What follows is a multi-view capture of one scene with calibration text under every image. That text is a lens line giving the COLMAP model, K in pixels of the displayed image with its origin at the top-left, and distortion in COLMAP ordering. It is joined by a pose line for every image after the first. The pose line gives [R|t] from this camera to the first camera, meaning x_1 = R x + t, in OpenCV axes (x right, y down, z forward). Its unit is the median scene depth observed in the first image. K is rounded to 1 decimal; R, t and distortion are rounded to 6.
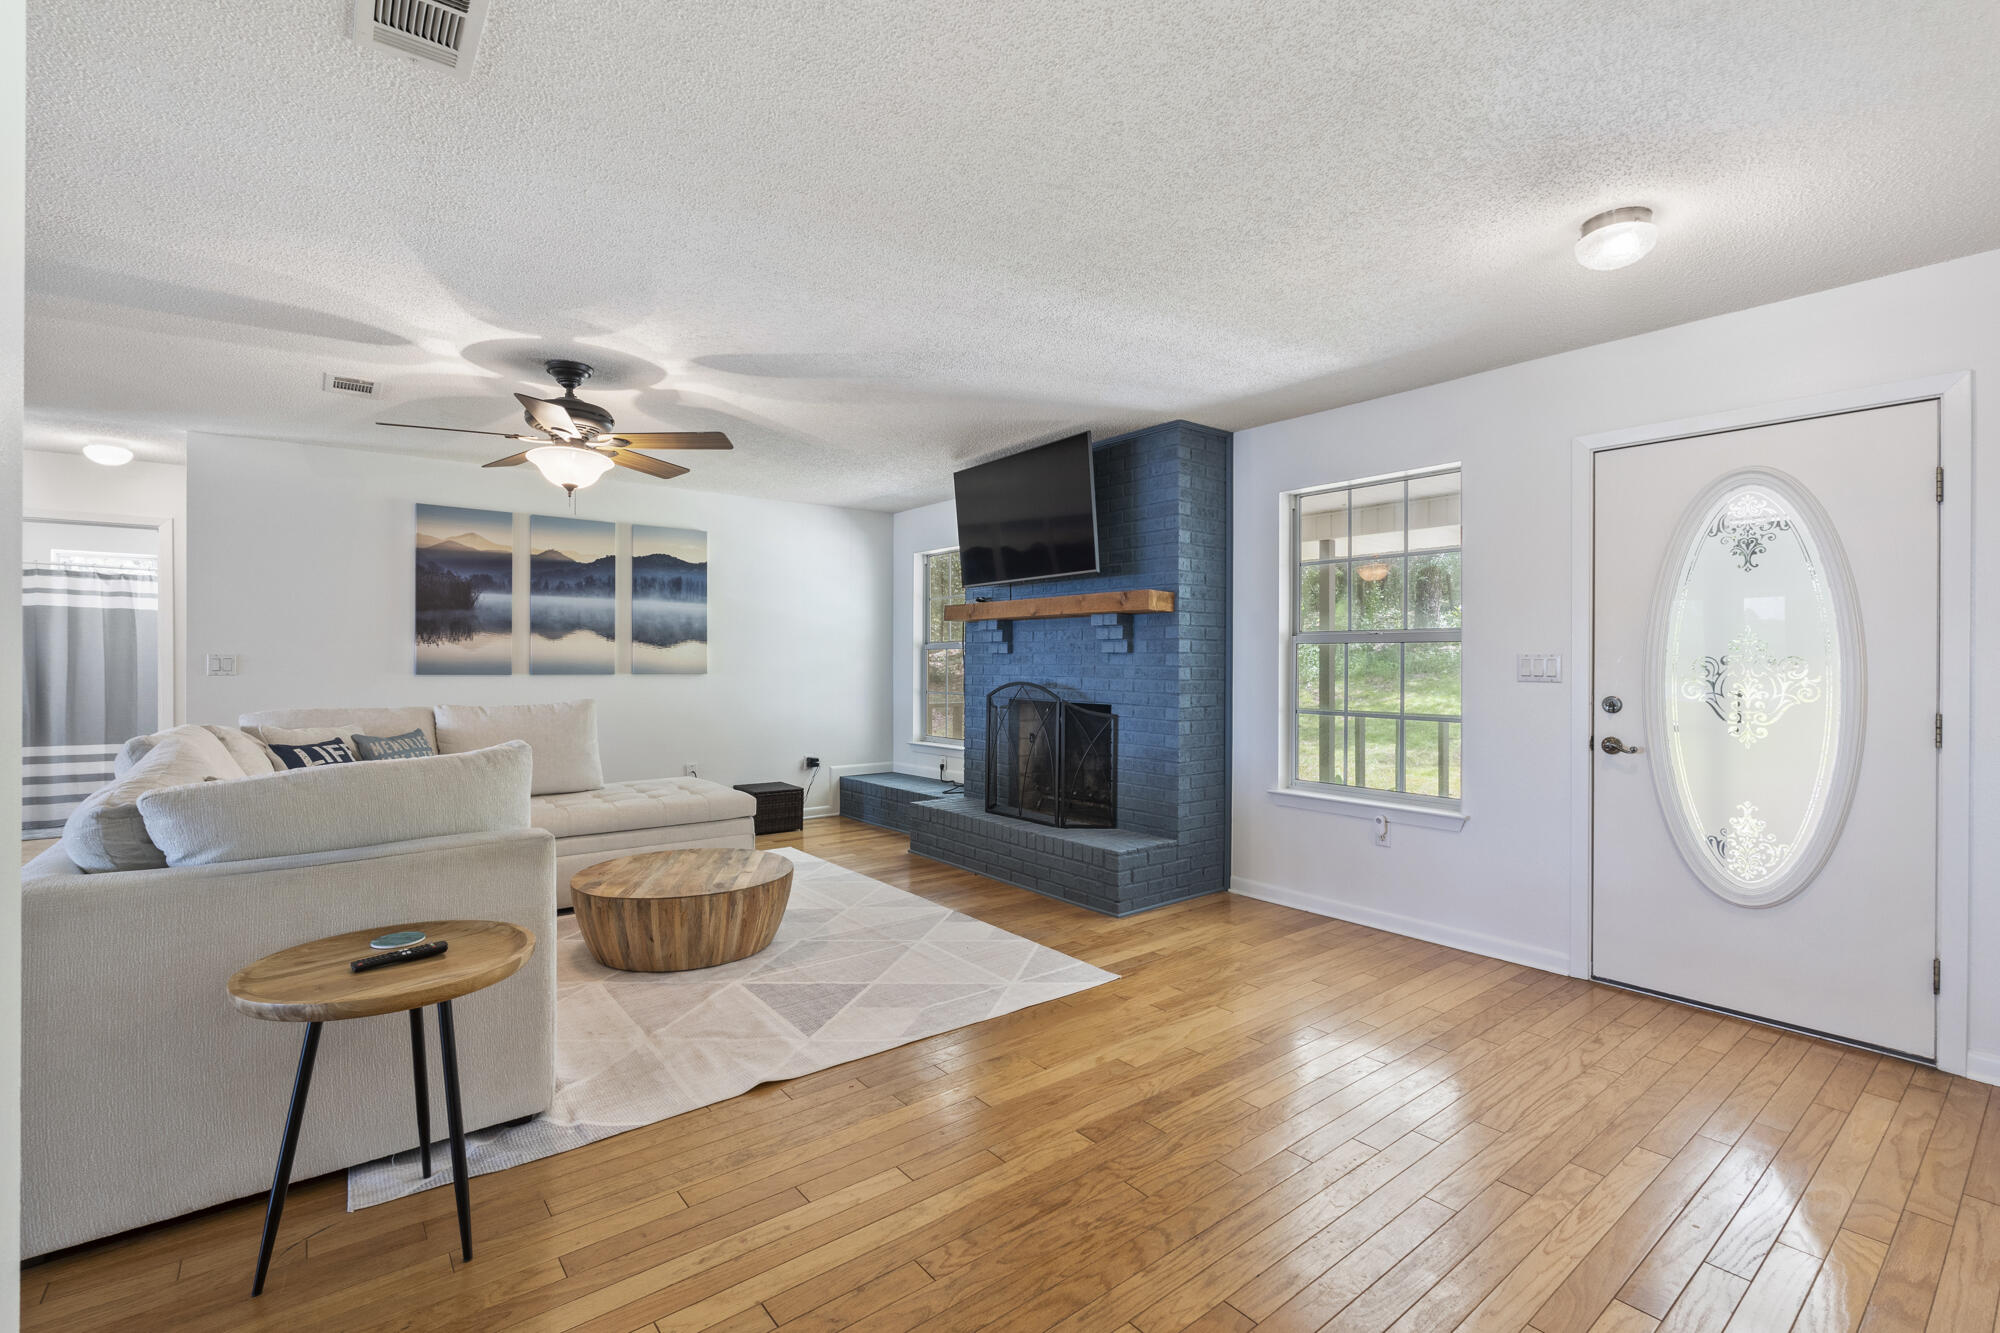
lens RADIAL K [[898.8, 0, 969.7], [0, 898.8, 666.9], [0, 0, 1]] dist [-0.003709, -0.001683]
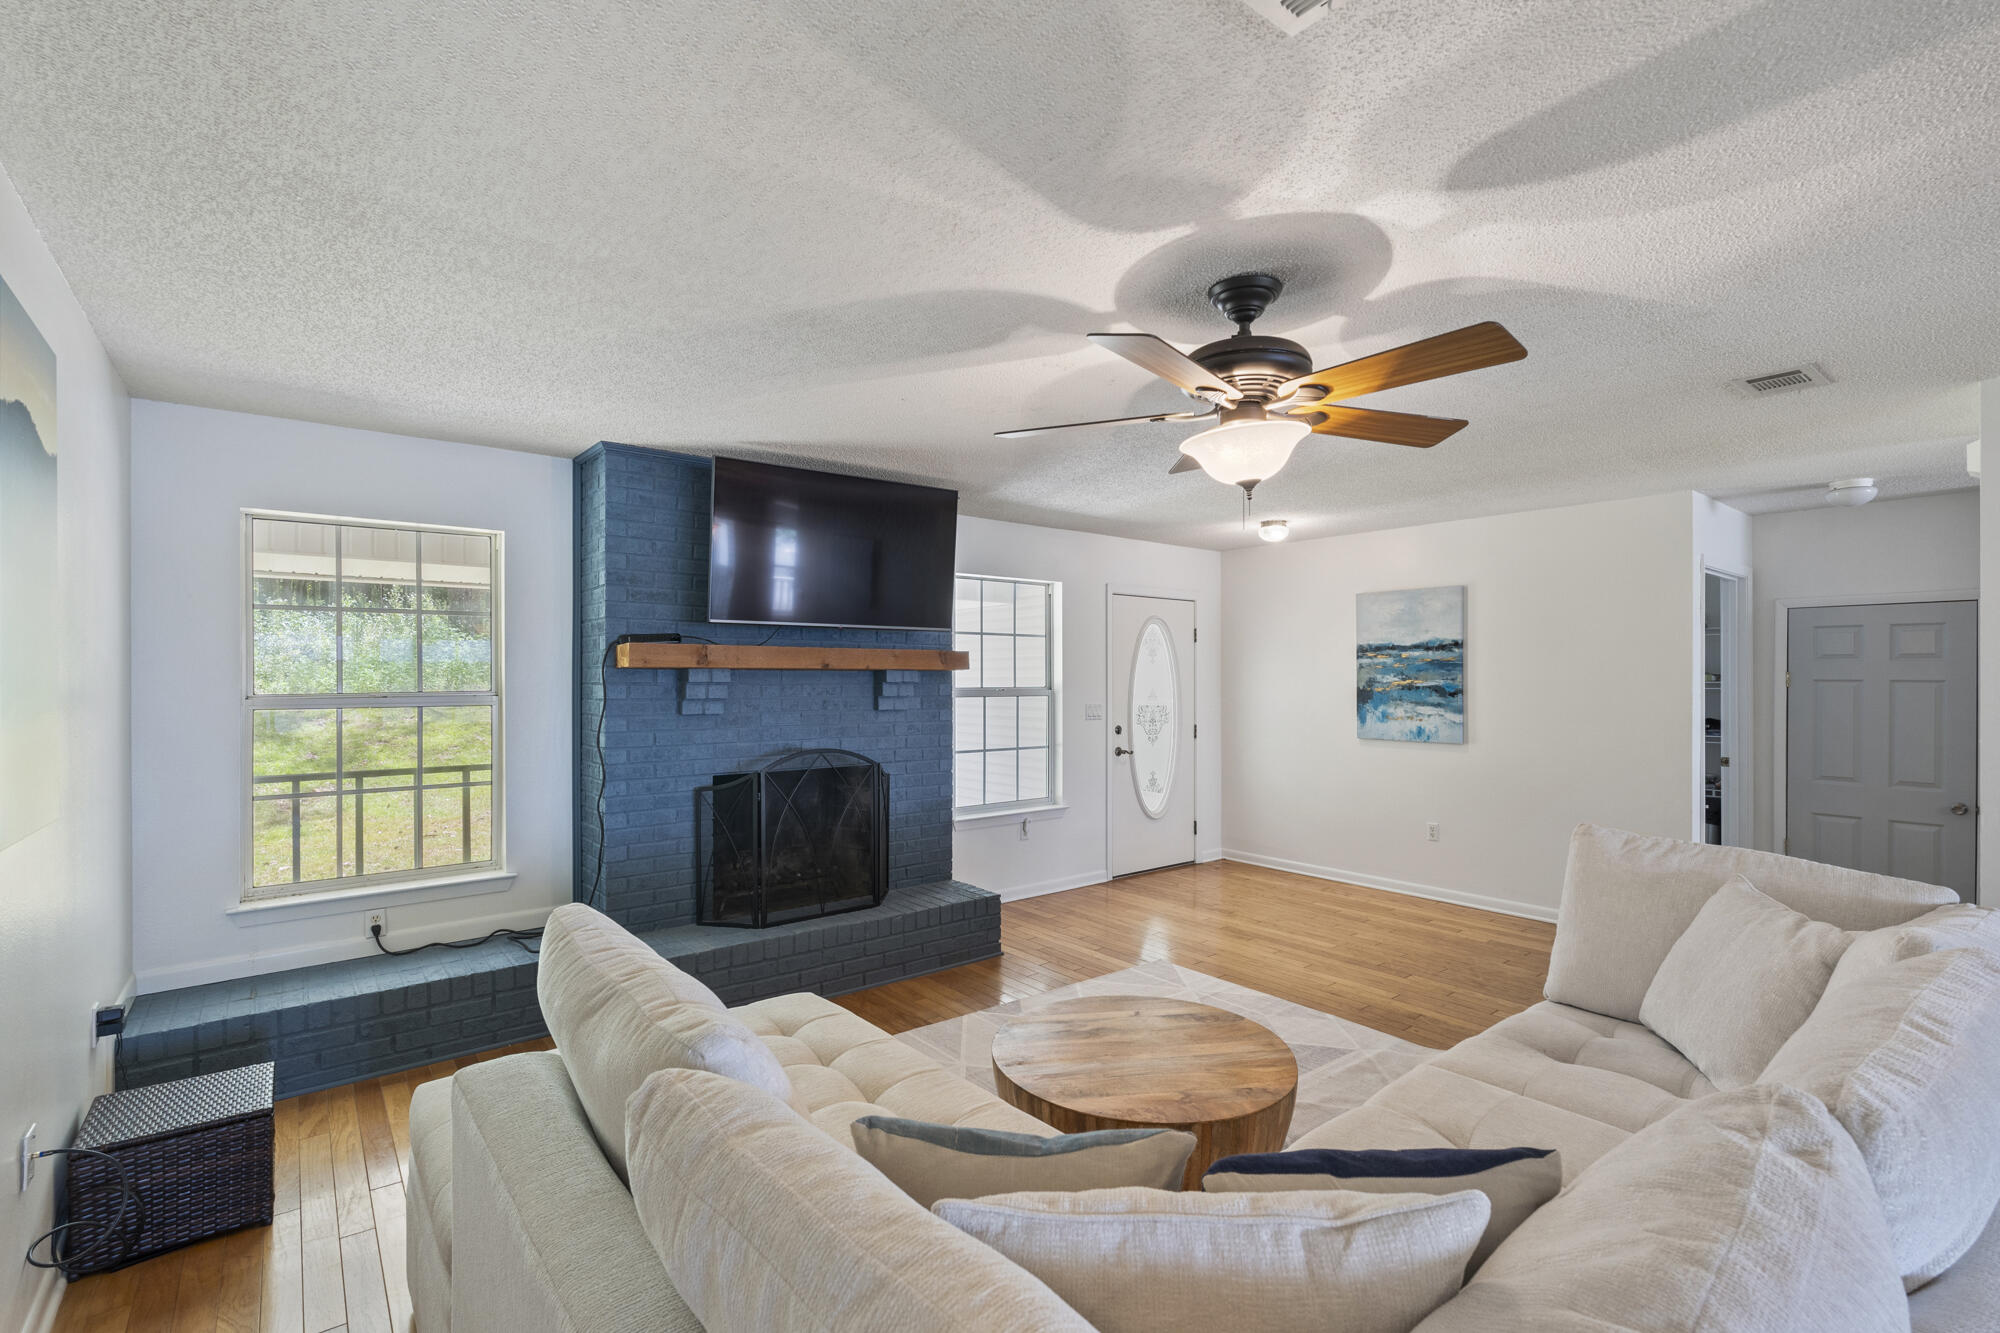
lens RADIAL K [[898.8, 0, 1006.7], [0, 898.8, 680.2], [0, 0, 1]] dist [-0.003709, -0.001683]
pose [[-0.026472, -0.000945, 0.999649, -0.700923], [0.015462, 0.999880, 0.001355, -0.040515], [-0.999530, 0.015492, -0.026454, 0.776265]]
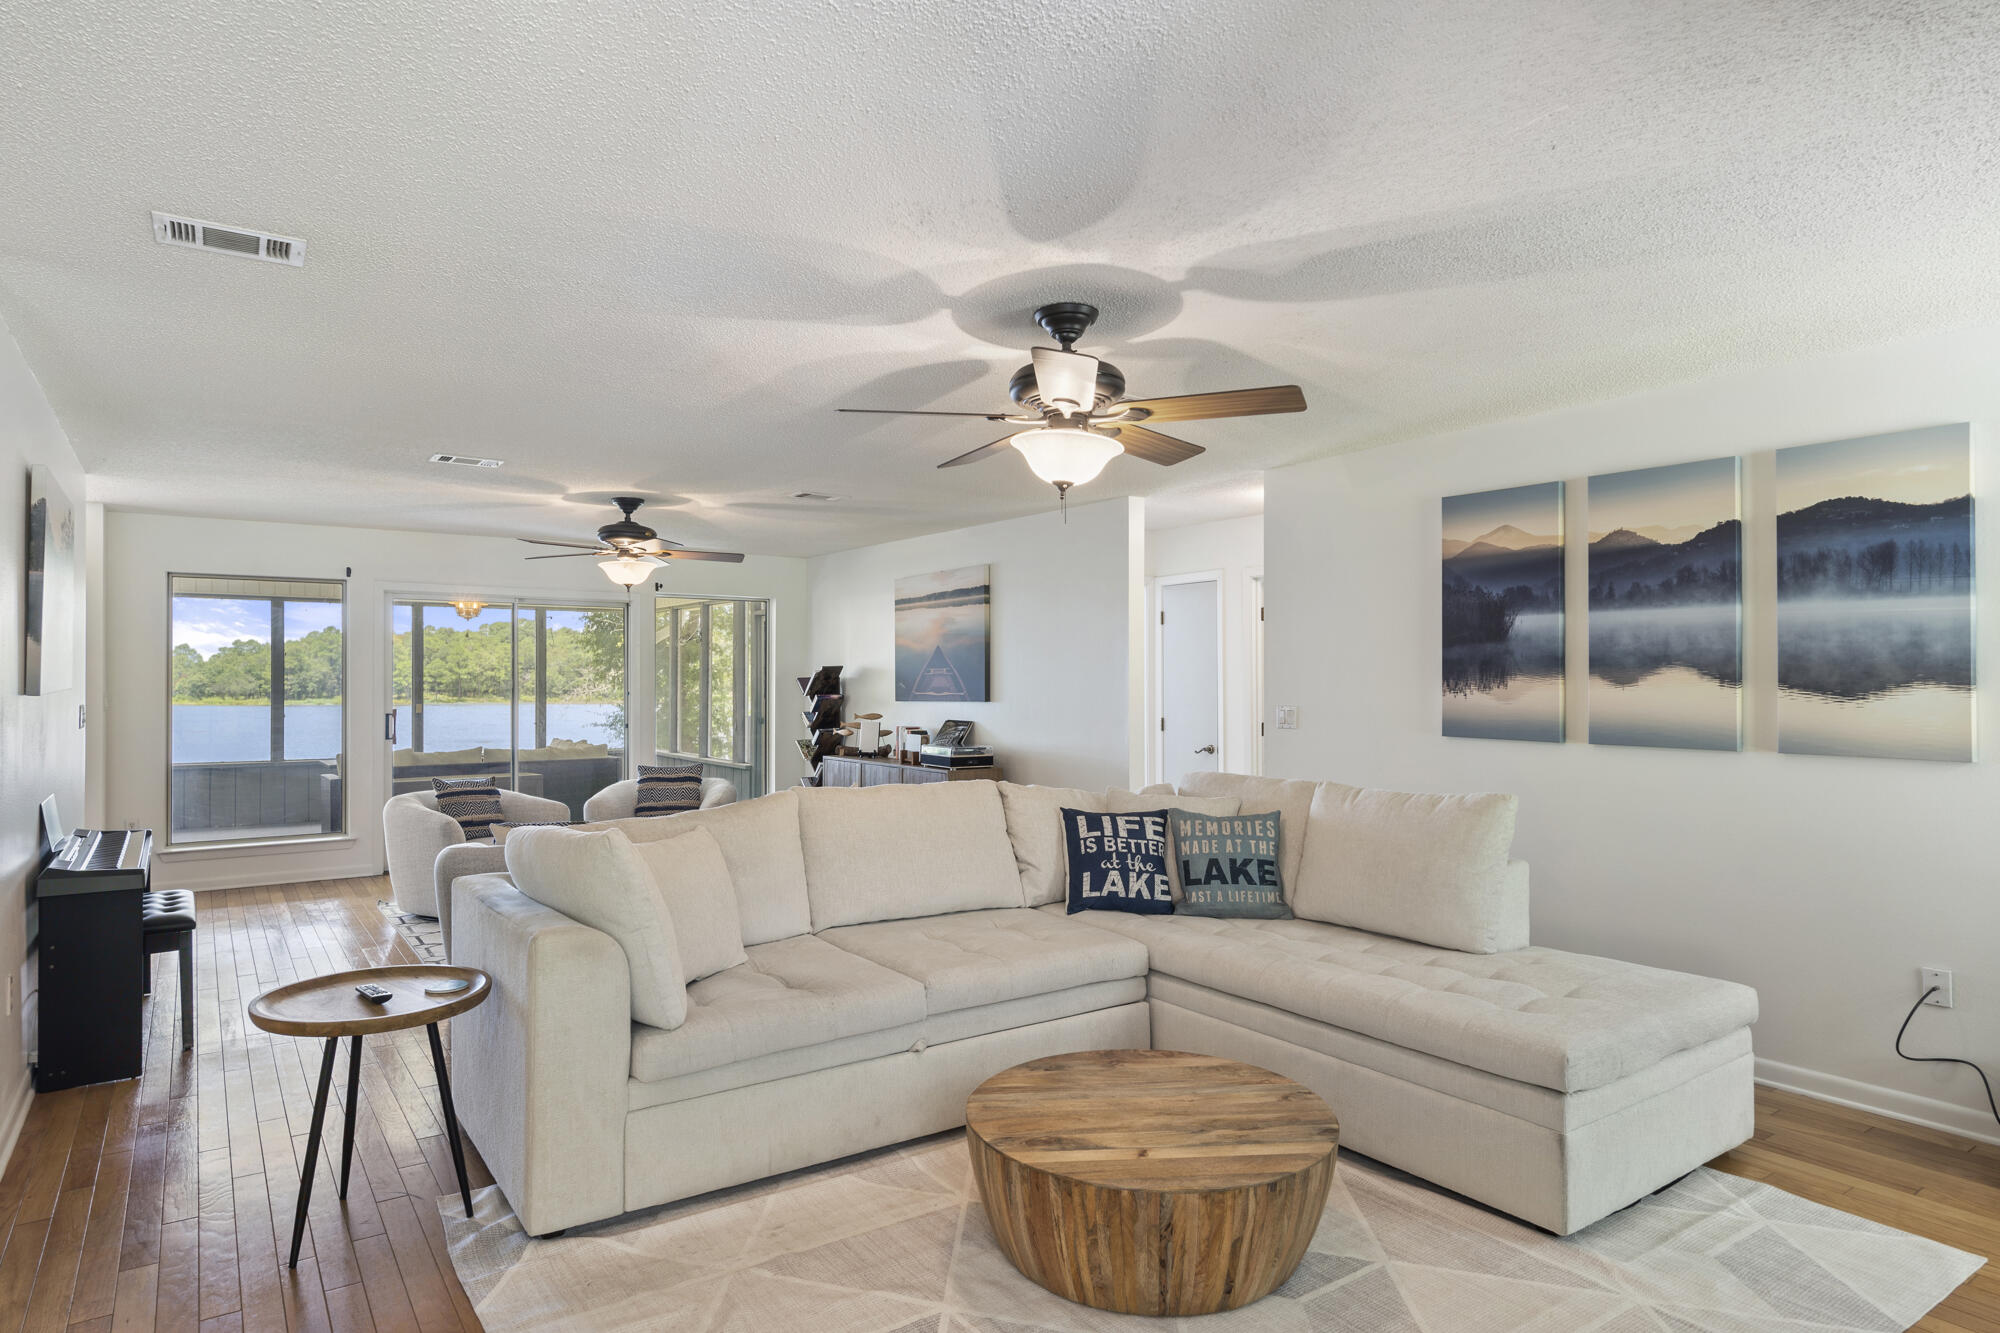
lens RADIAL K [[1132.7, 0, 999.6], [0, 1132.7, 669.0], [0, 0, 1]] dist [0.004684, 0.000320]
pose [[-0.037549, -0.014104, -0.999195, 0.283487], [-0.007557, 0.999876, -0.013829, -0.028379], [0.999266, 0.007031, -0.037651, 0.641155]]
